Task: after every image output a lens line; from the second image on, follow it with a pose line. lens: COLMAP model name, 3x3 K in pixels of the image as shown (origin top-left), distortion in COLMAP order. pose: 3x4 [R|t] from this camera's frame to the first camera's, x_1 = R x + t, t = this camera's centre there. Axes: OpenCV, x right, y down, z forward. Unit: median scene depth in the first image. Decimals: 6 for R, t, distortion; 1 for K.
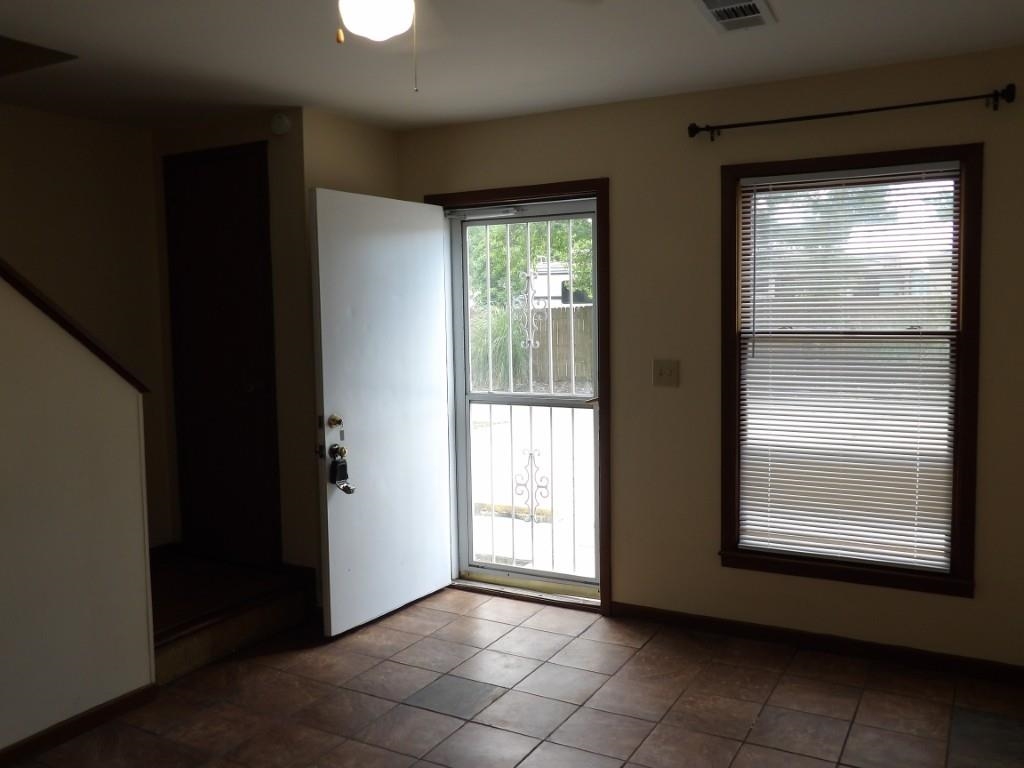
lens RADIAL K [[872.9, 0, 512.0], [0, 872.9, 384.0], [0, 0, 1]] dist [-0.003855, 0.005375]
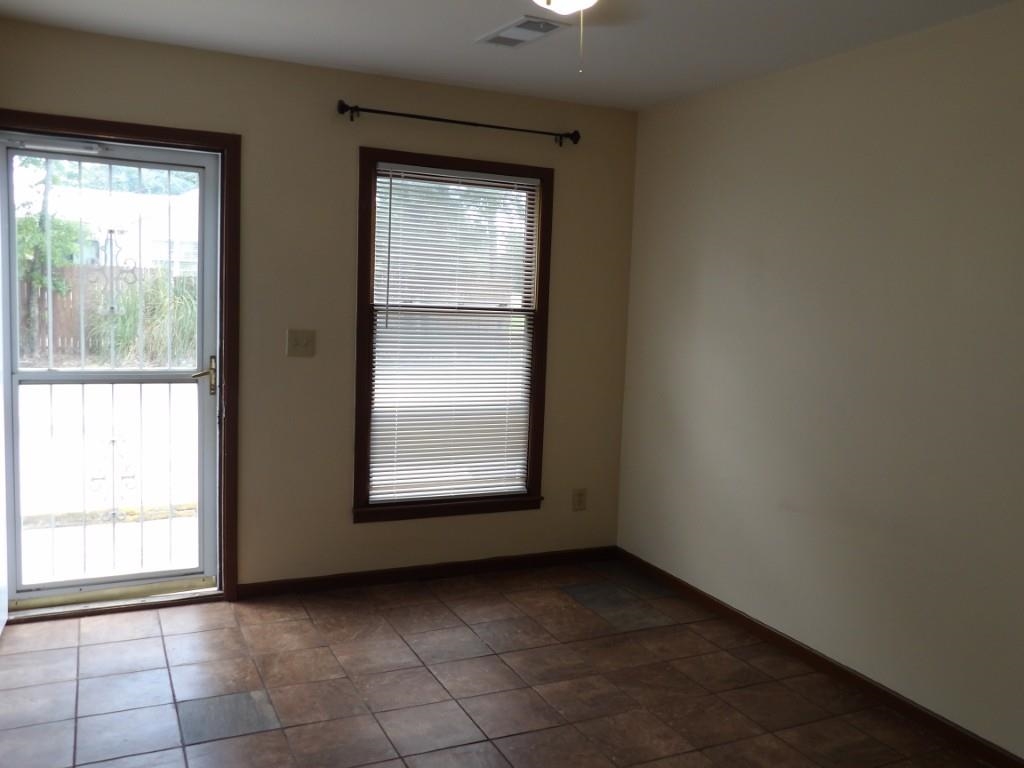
lens RADIAL K [[885.3, 0, 506.7], [0, 885.3, 379.8], [0, 0, 1]] dist [-0.014924, 0.045202]
pose [[0.580523, -0.048347, 0.812807, -0.533341], [0.015373, 0.998709, 0.048425, -0.016964], [-0.814099, -0.015616, 0.580517, 0.226758]]
